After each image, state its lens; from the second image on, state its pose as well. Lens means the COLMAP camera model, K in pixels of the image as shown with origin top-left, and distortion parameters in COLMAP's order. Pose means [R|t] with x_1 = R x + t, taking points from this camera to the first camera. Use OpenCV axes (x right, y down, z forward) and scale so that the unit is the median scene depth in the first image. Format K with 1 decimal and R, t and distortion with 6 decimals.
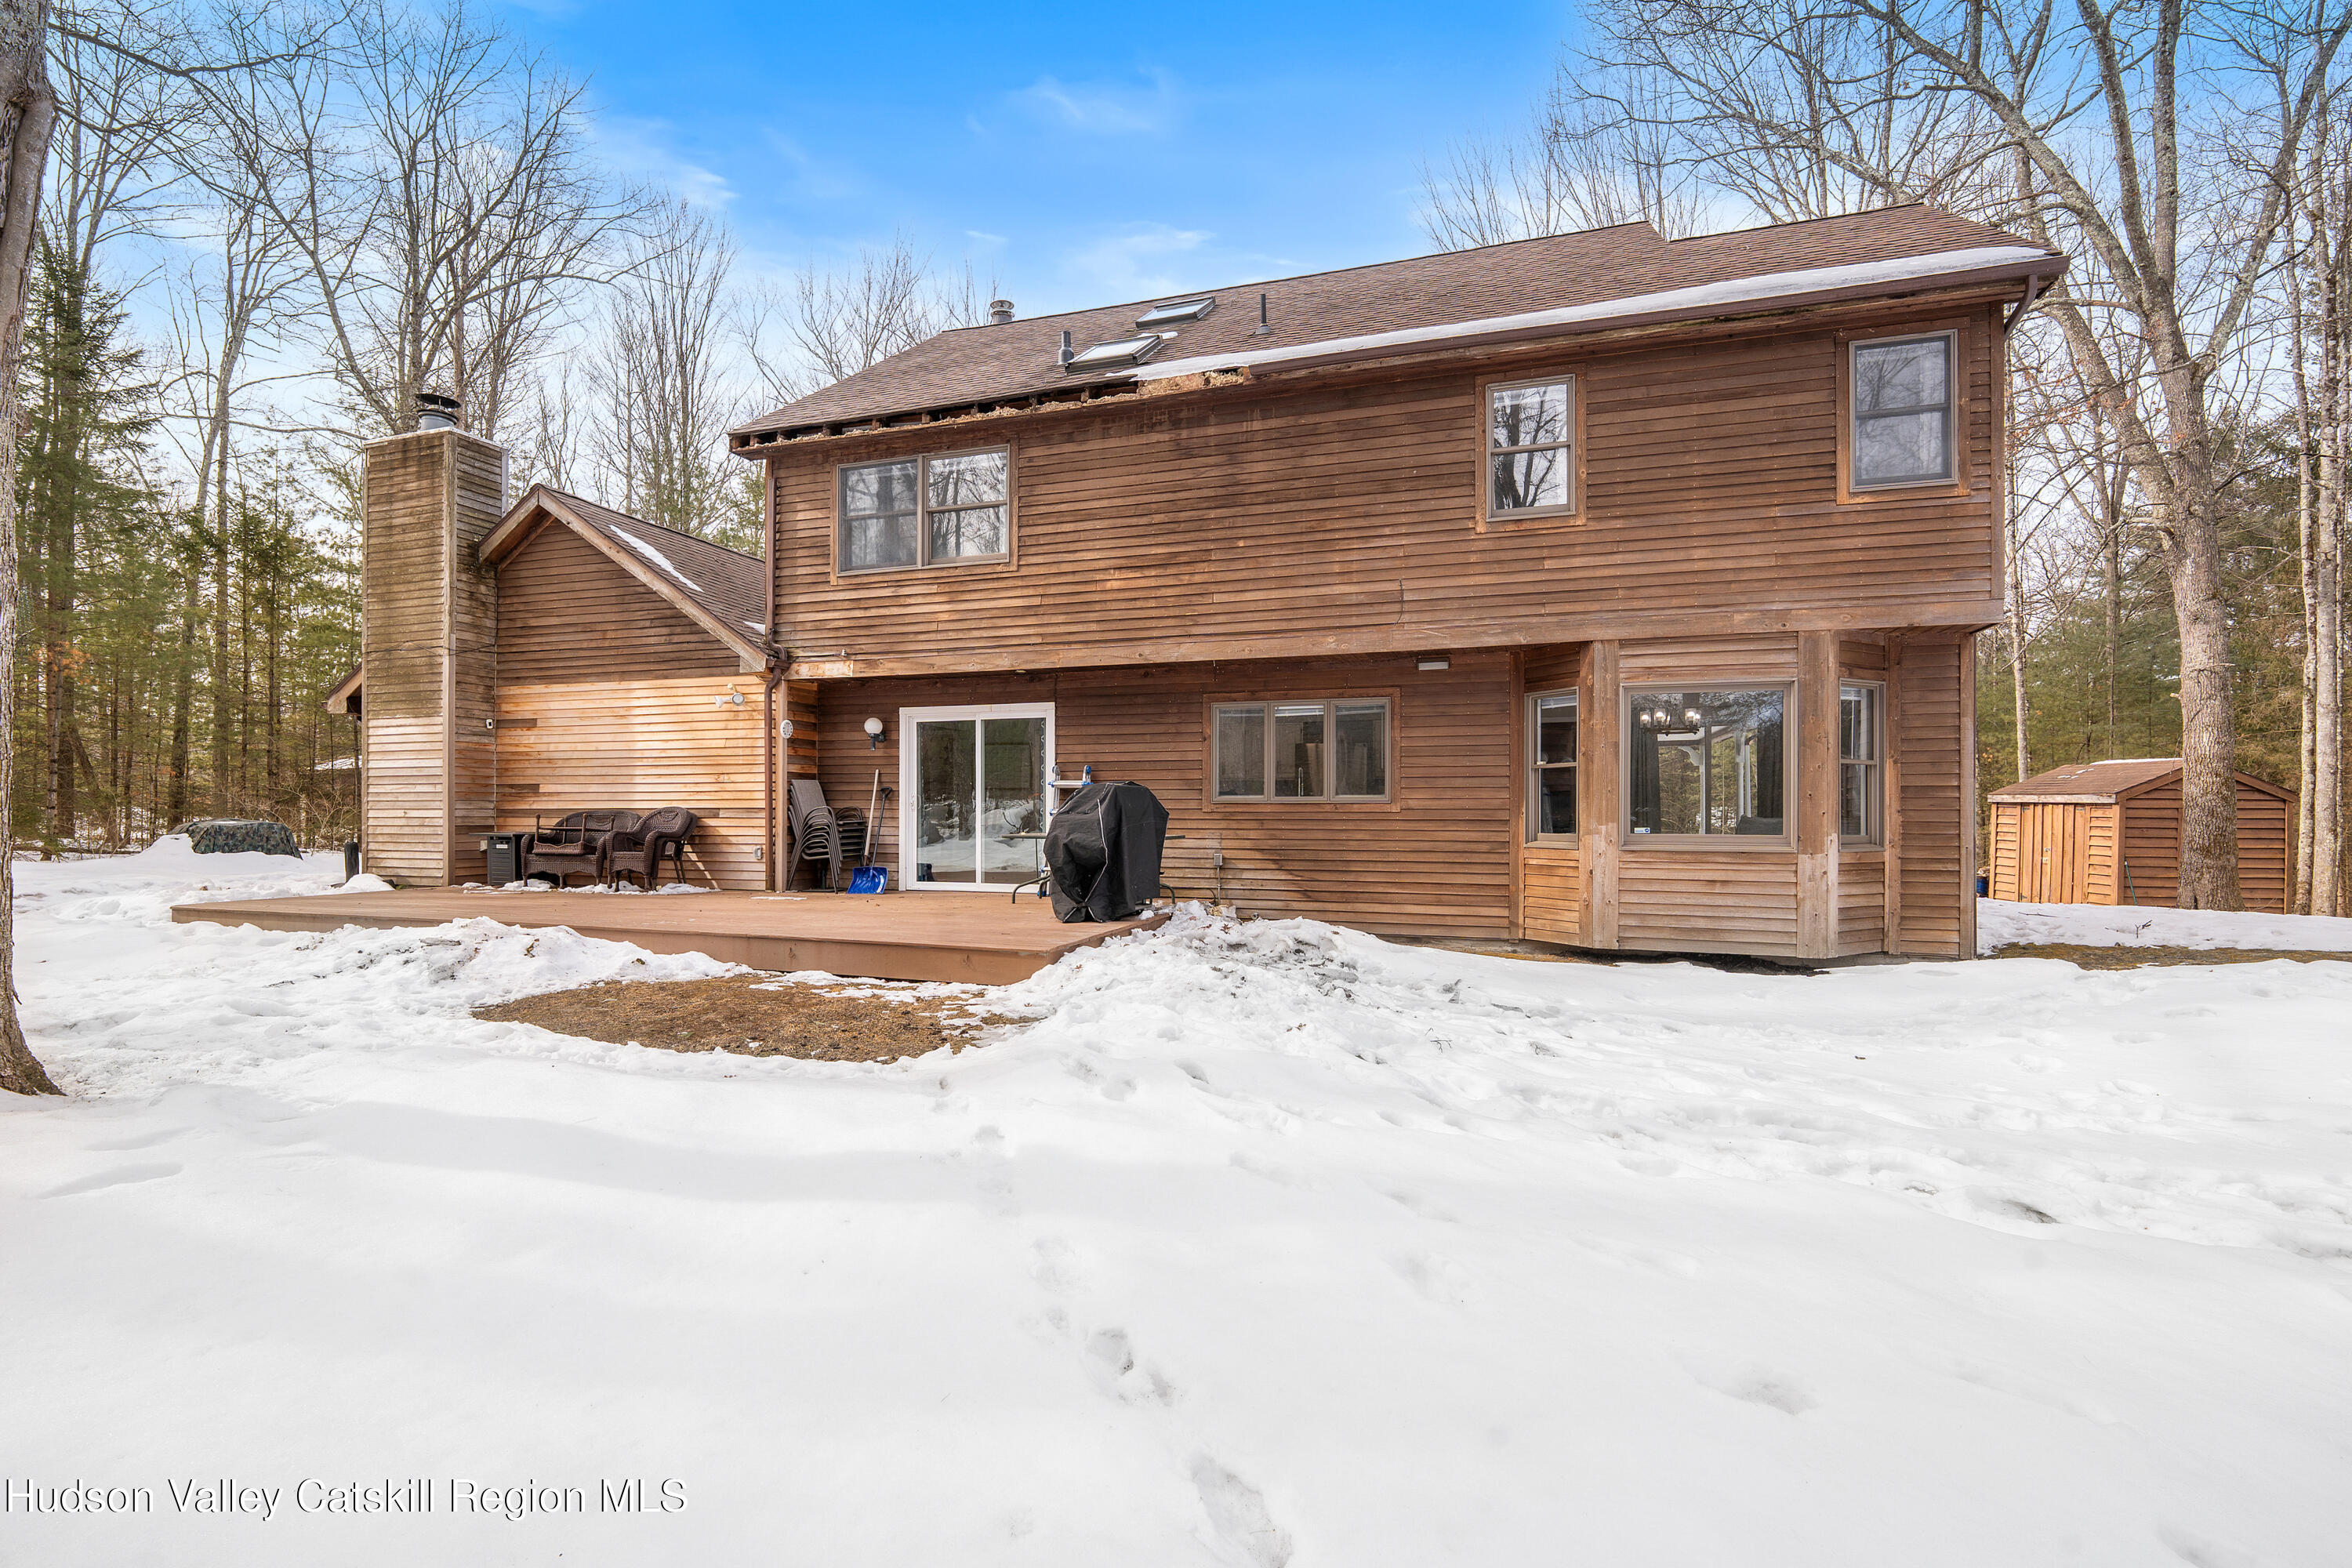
lens RADIAL K [[1050.9, 0, 1194.4], [0, 1050.9, 830.6], [0, 0, 1]] dist [-0.011112, 0.003294]
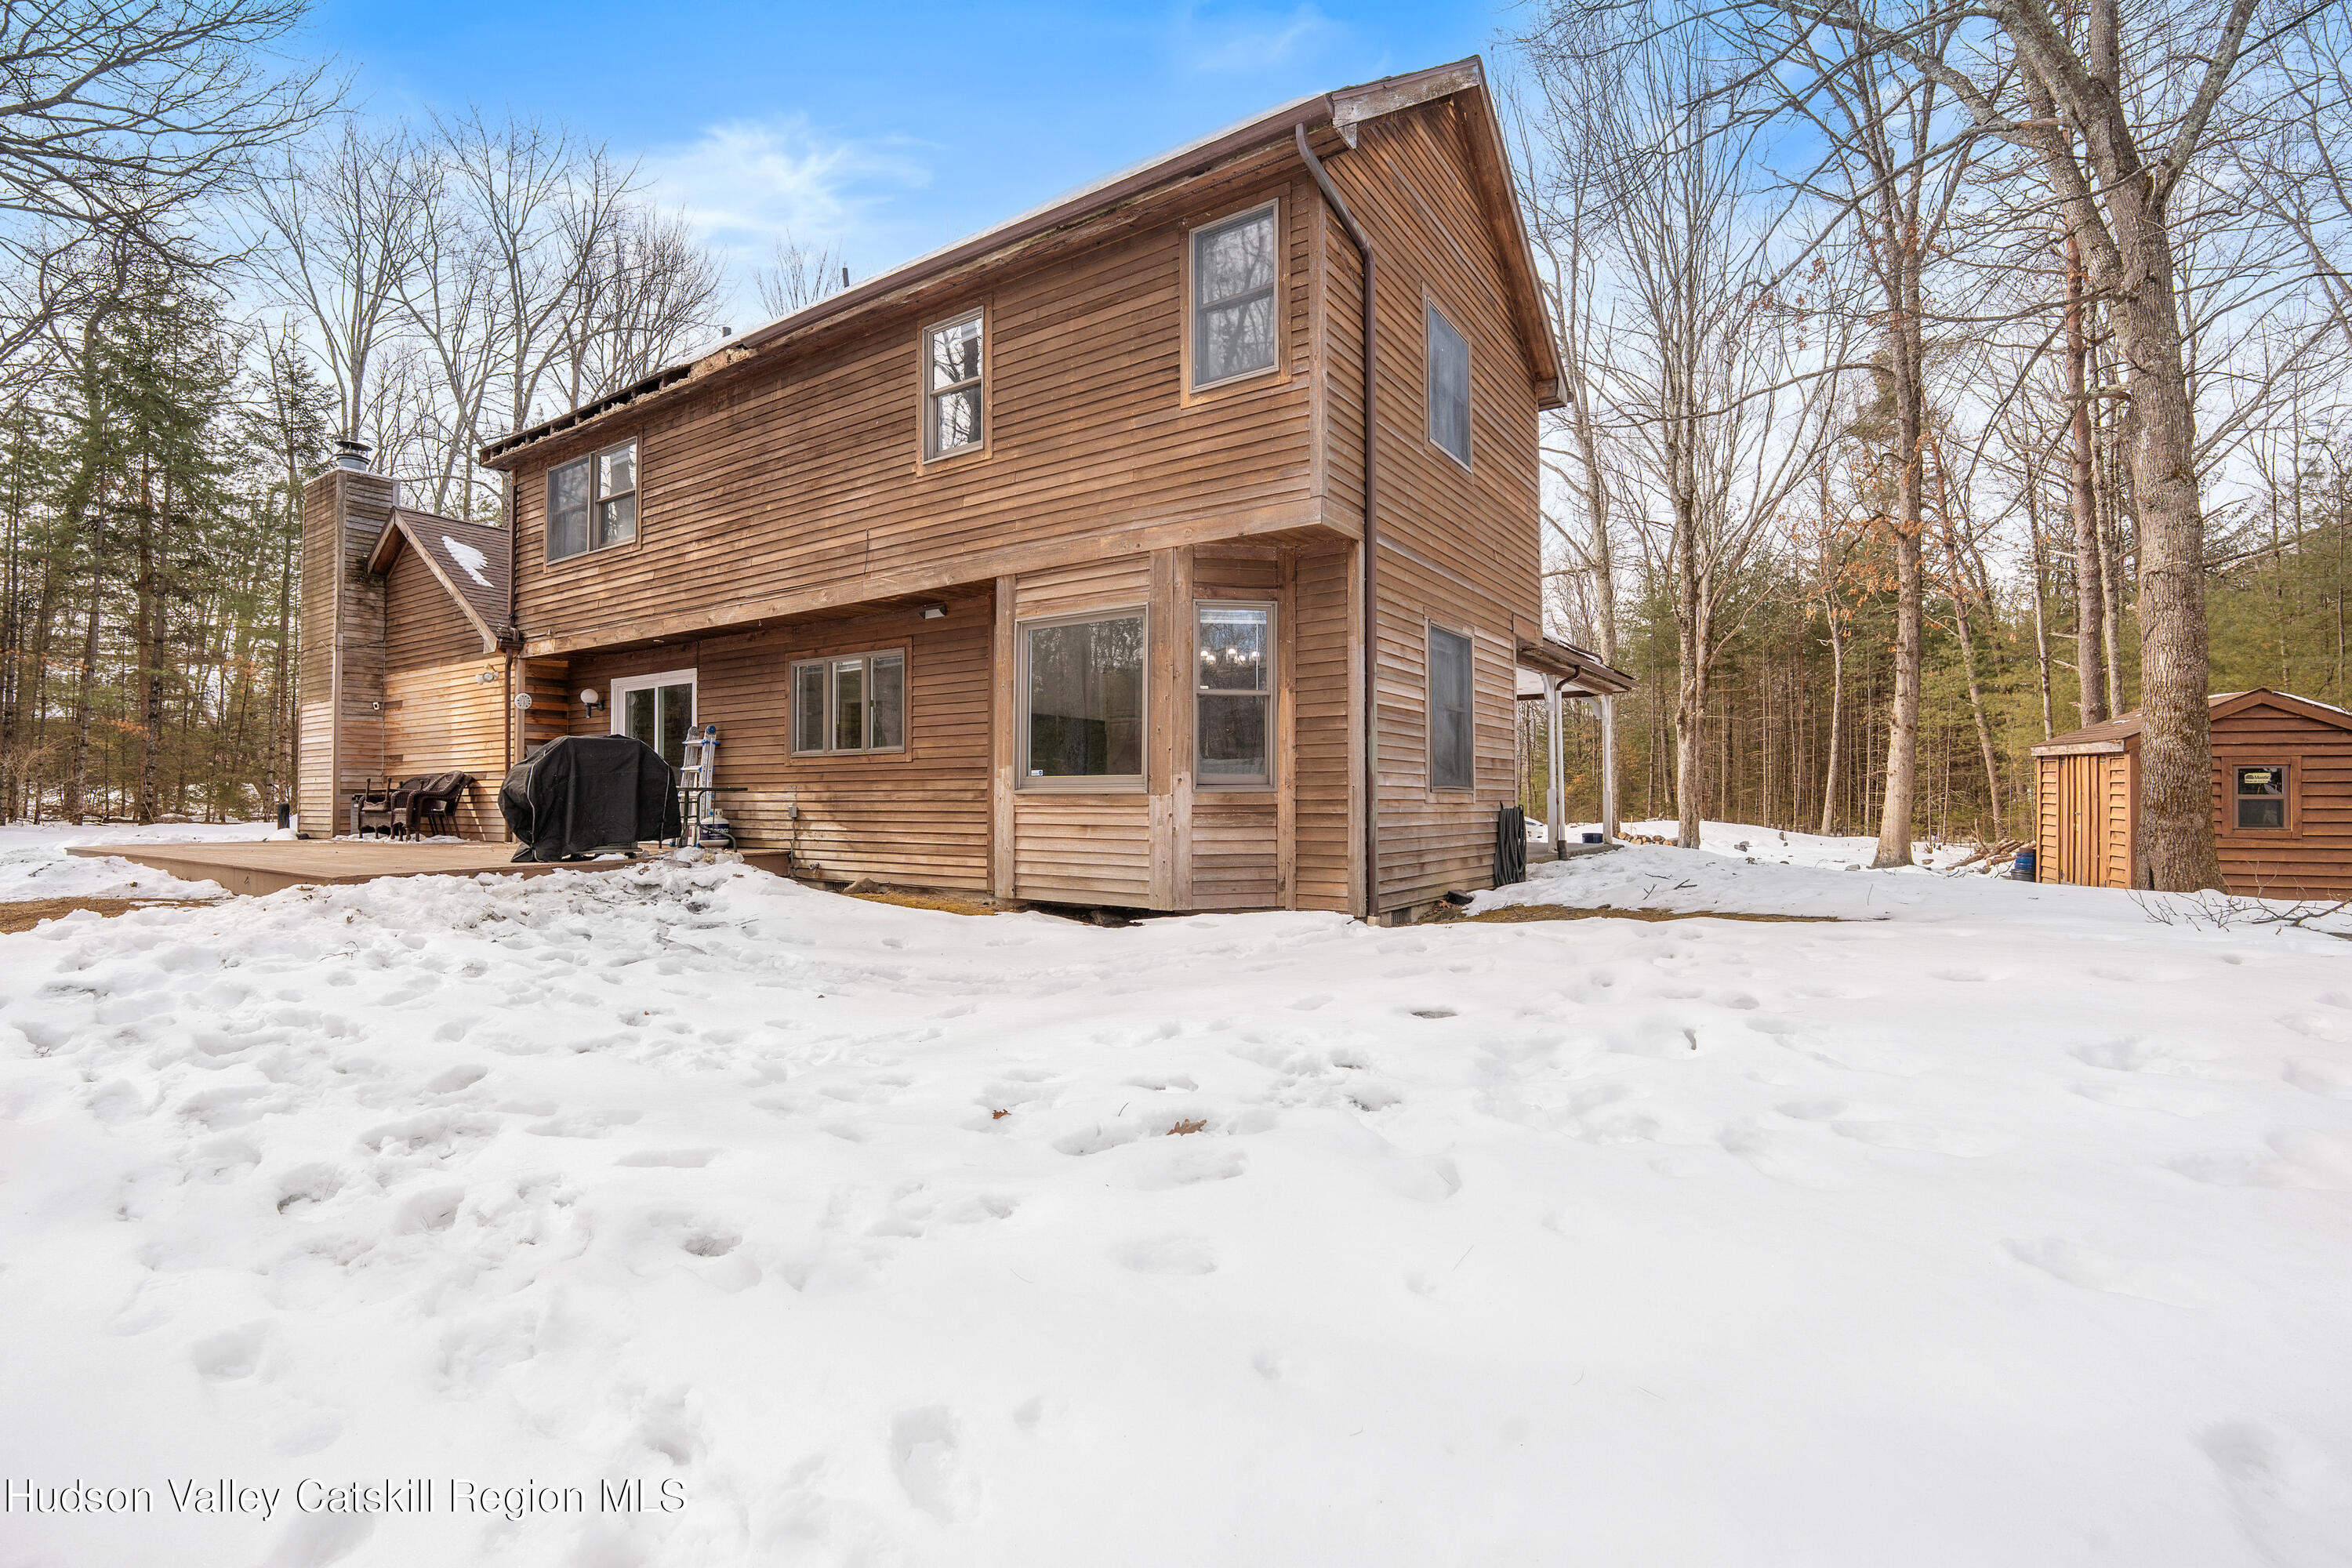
lens RADIAL K [[1050.9, 0, 1180.4], [0, 1050.9, 788.6], [0, 0, 1]] dist [-0.011112, 0.003294]
pose [[0.962465, -0.008137, -0.271286, 0.714013], [0.001270, 0.999675, -0.025479, 0.033951], [0.271405, 0.024178, 0.962162, 0.109601]]
